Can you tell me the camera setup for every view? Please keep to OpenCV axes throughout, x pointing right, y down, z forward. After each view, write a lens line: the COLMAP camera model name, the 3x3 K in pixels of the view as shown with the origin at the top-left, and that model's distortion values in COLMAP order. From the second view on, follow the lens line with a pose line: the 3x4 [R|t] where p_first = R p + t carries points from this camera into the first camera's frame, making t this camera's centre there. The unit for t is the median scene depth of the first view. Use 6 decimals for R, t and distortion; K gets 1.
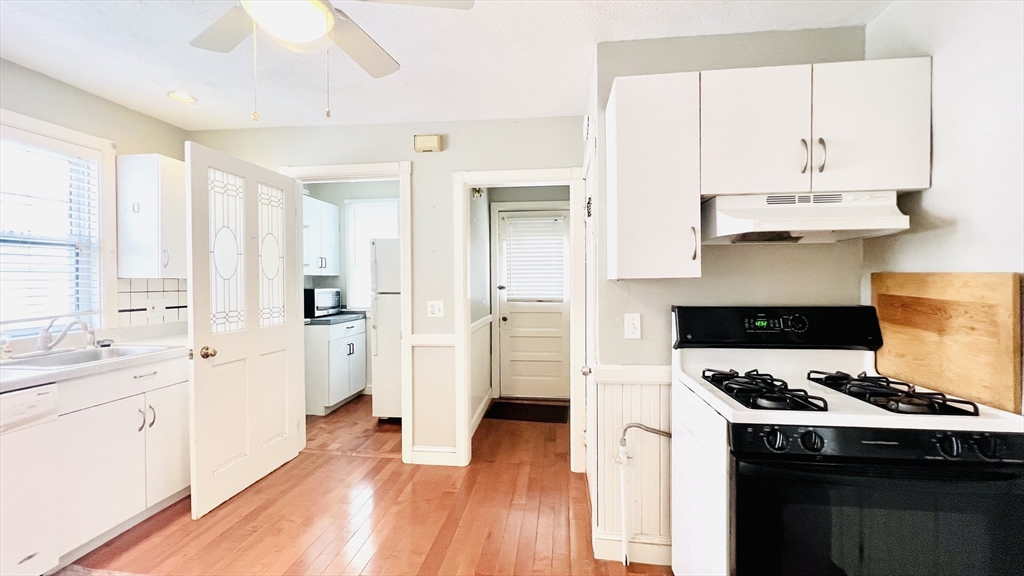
lens RADIAL K [[408.7, 0, 506.6], [0, 408.7, 285.4], [0, 0, 1]] dist [0.000145, 0.000090]
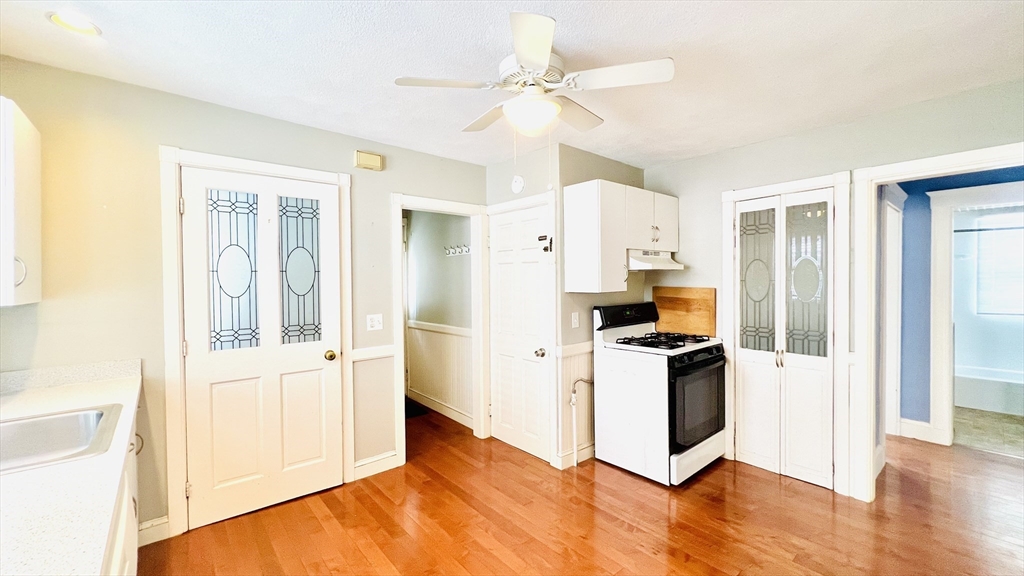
lens RADIAL K [[408.7, 0, 506.1], [0, 408.7, 287.2], [0, 0, 1]] dist [0.000145, 0.000090]
pose [[0.677223, -0.016454, 0.735594, -1.222190], [0.017999, 0.999821, 0.005794, -0.053261], [-0.735557, 0.009316, 0.677398, 0.099514]]
